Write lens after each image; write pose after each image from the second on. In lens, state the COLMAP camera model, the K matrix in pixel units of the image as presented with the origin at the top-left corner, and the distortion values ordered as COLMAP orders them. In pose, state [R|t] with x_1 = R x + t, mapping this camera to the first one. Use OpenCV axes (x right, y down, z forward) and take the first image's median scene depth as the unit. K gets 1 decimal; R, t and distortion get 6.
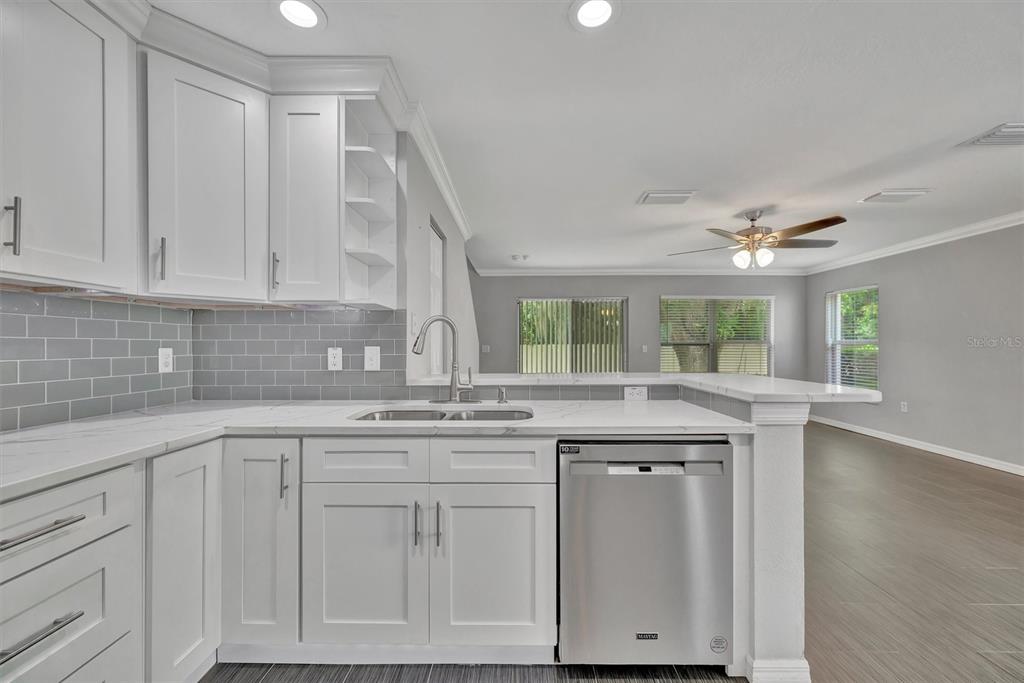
lens RADIAL K [[408.2, 0, 509.3], [0, 408.2, 345.3], [0, 0, 1]] dist [-0.003215, 0.000286]
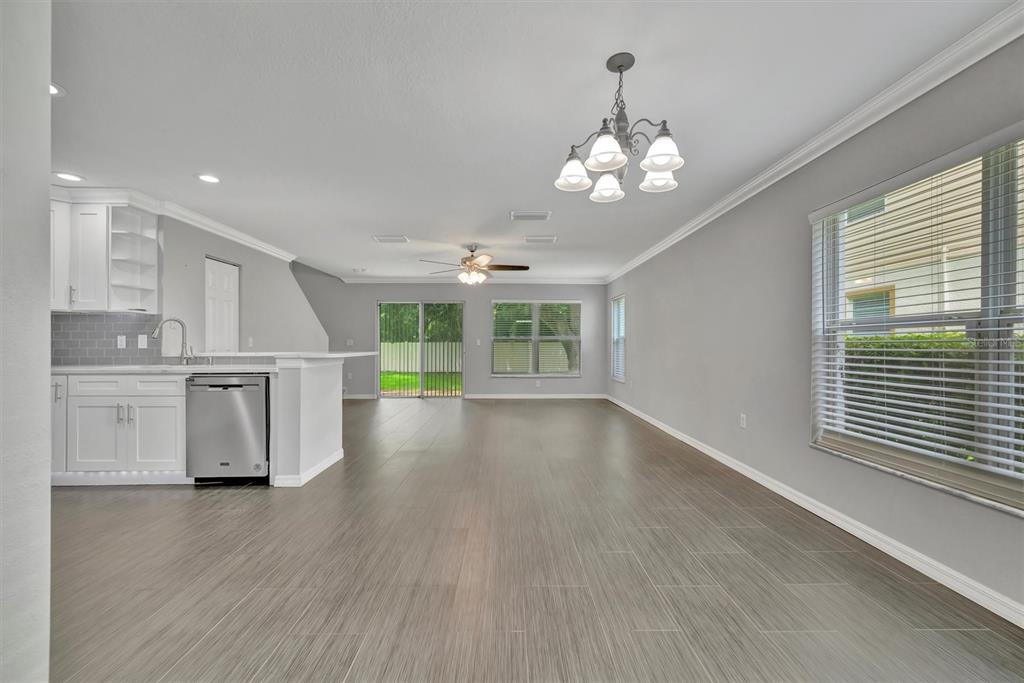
lens RADIAL K [[422.6, 0, 516.8], [0, 422.6, 342.4], [0, 0, 1]] dist [-0.001670, -0.000468]
pose [[0.999472, 0.000766, 0.032478, 1.254907], [-0.000627, 0.999991, -0.004263, 0.042703], [-0.032481, 0.004240, 0.999463, -0.914086]]
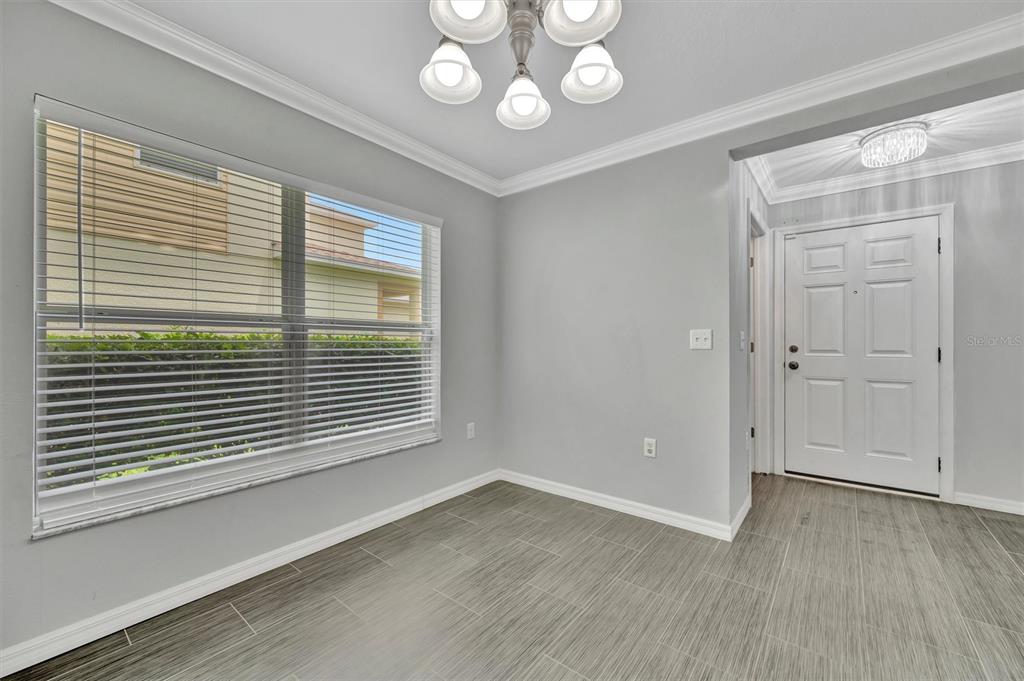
lens RADIAL K [[408.2, 0, 502.0], [0, 408.2, 343.5], [0, 0, 1]] dist [-0.003215, 0.000286]
pose [[-0.766127, -0.001643, 0.642687, 1.188530], [0.005126, 0.999949, 0.008668, 0.032103], [-0.642669, 0.009935, -0.766080, 0.447022]]
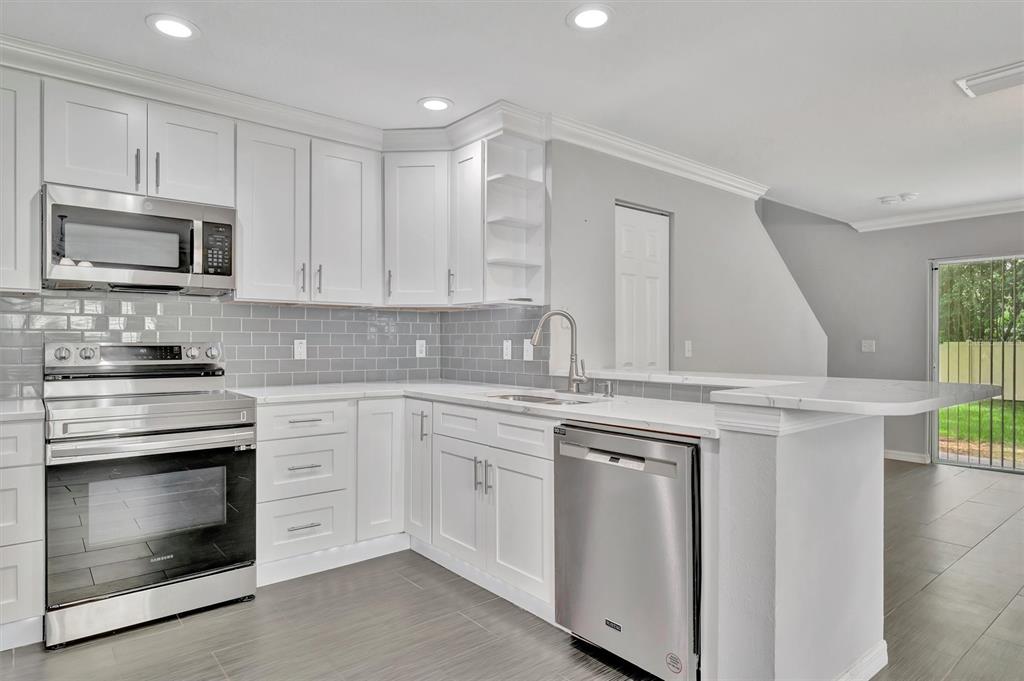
lens RADIAL K [[589.2, 0, 498.6], [0, 589.2, 341.5], [0, 0, 1]] dist [-0.012341, 0.006537]
pose [[0.637654, 0.003783, -0.770313, 0.867712], [-0.003323, 0.999992, 0.002160, 0.005992], [0.770316, 0.001182, 0.637662, -0.102133]]
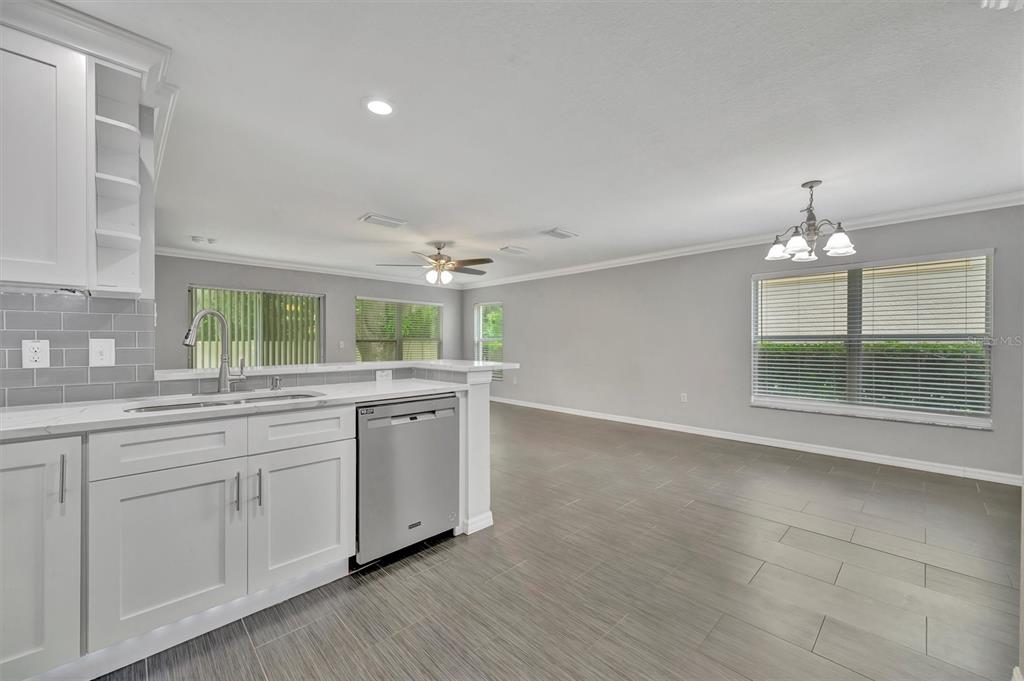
lens RADIAL K [[408.2, 0, 521.3], [0, 408.2, 344.3], [0, 0, 1]] dist [-0.003215, 0.000286]
pose [[0.693848, -0.001402, 0.720120, -0.341711], [-0.001356, 0.999994, 0.003253, 0.010780], [-0.720120, -0.003234, 0.693842, -0.254381]]
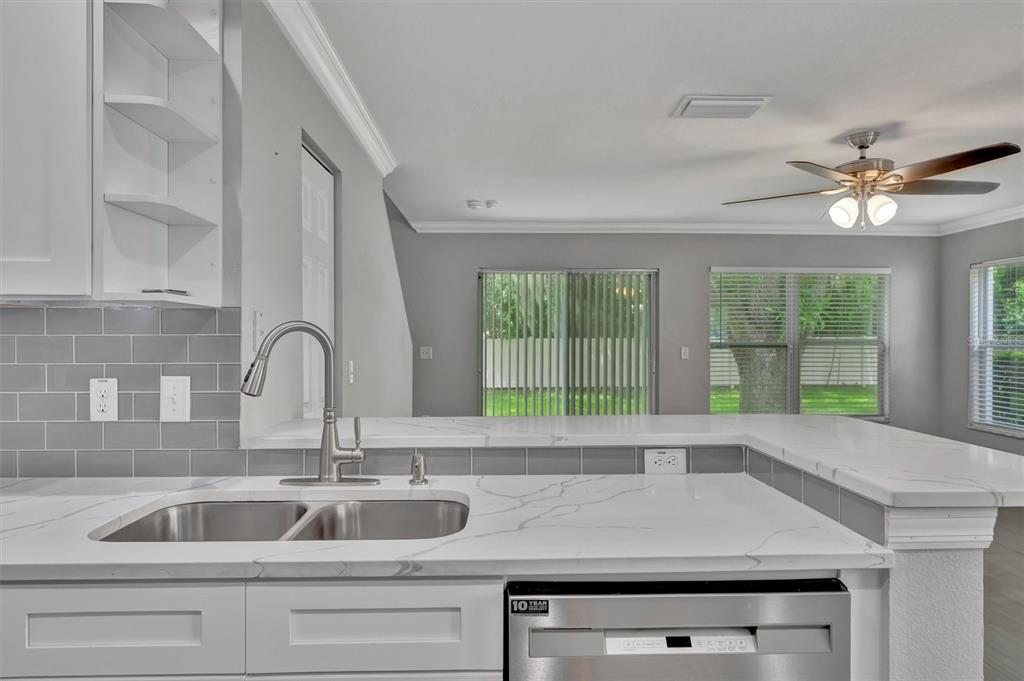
lens RADIAL K [[634.5, 0, 503.8], [0, 634.5, 337.8], [0, 0, 1]] dist [0.003252, -0.007539]
pose [[0.999171, 0.001326, 0.040694, 0.058197], [-0.001397, 0.999998, 0.001715, -0.049204], [-0.040692, -0.001770, 0.999170, 0.156387]]
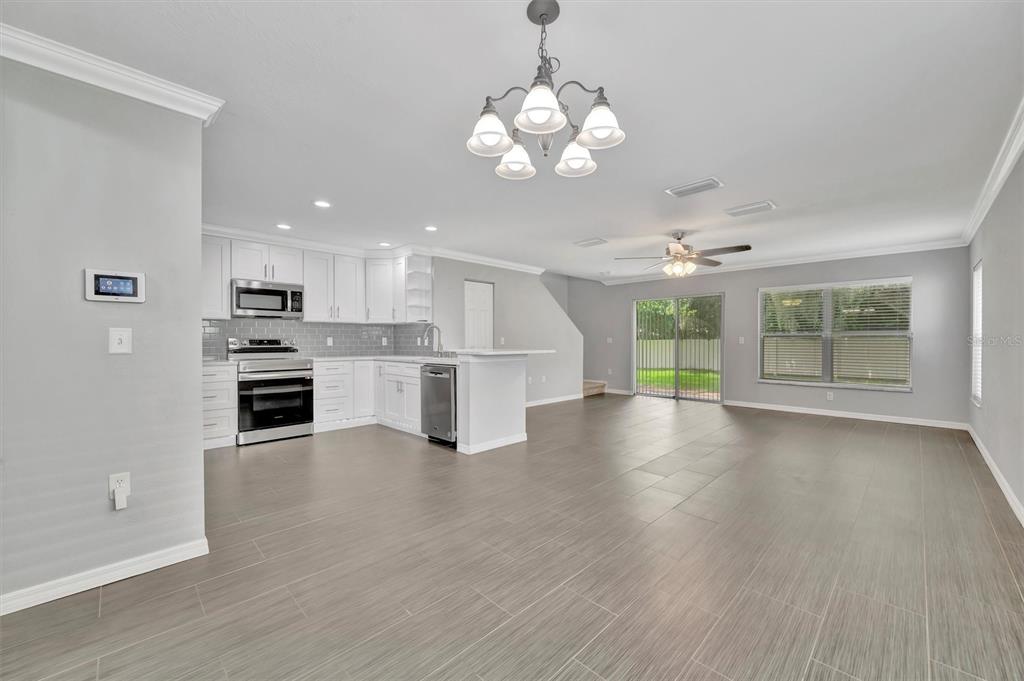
lens RADIAL K [[408.2, 0, 505.9], [0, 408.2, 341.0], [0, 0, 1]] dist [-0.003215, 0.000286]
pose [[0.705933, 0.000397, -0.708279, 2.002599], [-0.000013, 1.000000, 0.000548, 0.029417], [0.708279, -0.000378, 0.705933, -0.568859]]
